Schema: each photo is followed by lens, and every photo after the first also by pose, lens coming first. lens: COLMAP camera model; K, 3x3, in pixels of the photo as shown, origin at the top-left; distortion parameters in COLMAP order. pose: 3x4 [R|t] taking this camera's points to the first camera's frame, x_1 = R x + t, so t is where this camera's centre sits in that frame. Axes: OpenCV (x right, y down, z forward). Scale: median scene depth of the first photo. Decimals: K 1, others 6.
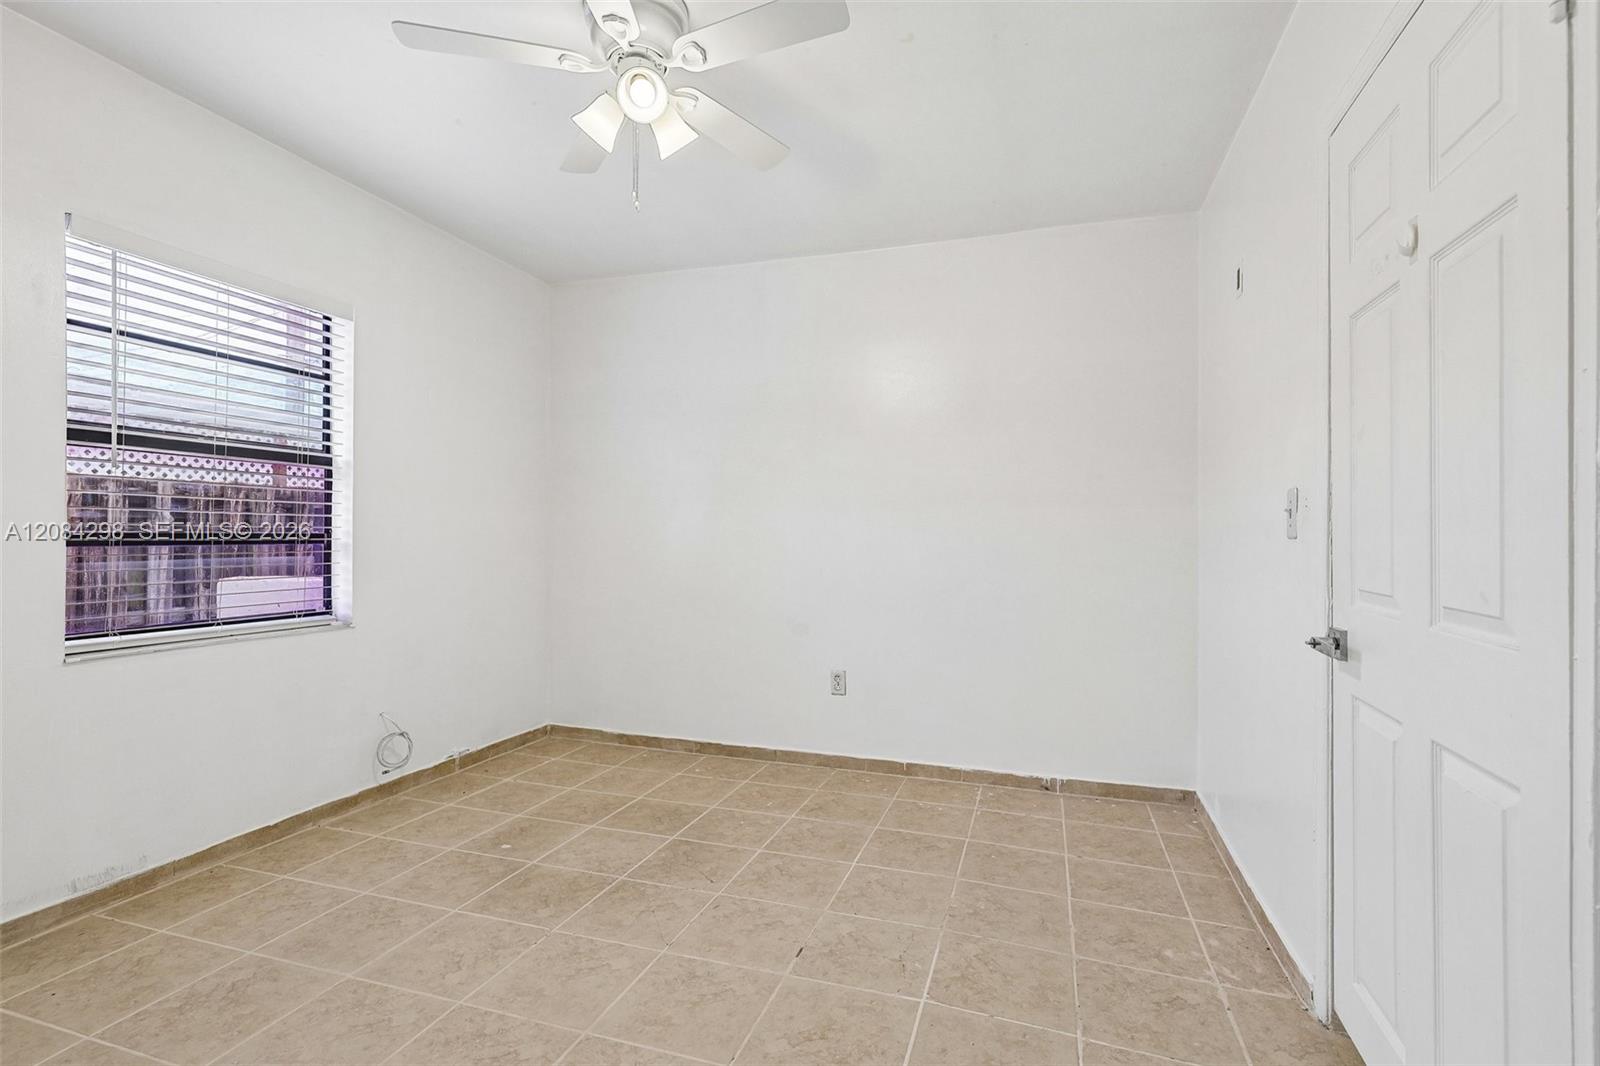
lens RADIAL K [[733.0, 0, 814.9], [0, 733.0, 539.6], [0, 0, 1]] dist [0.000882, -0.002021]
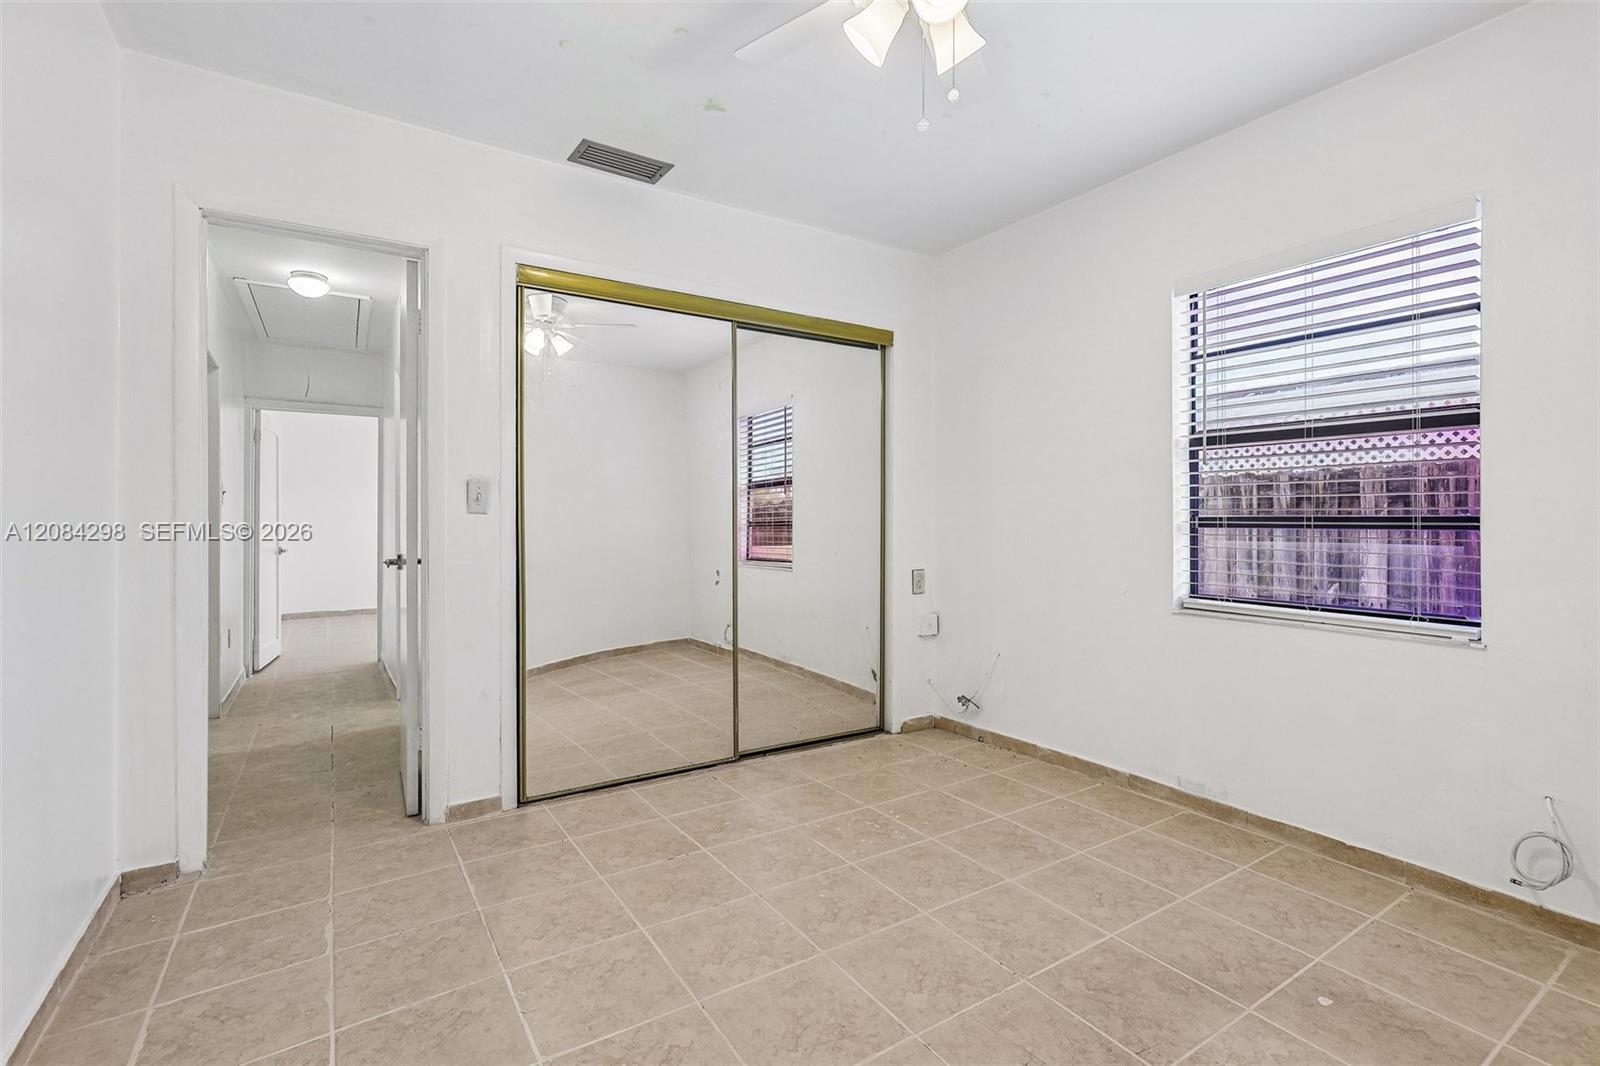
lens RADIAL K [[733.0, 0, 805.4], [0, 733.0, 520.1], [0, 0, 1]] dist [0.000882, -0.002021]
pose [[-0.629140, 0.000171, -0.777292, 0.395700], [-0.007609, 0.999951, 0.006379, -0.005876], [0.777255, 0.009928, -0.629108, 1.128254]]
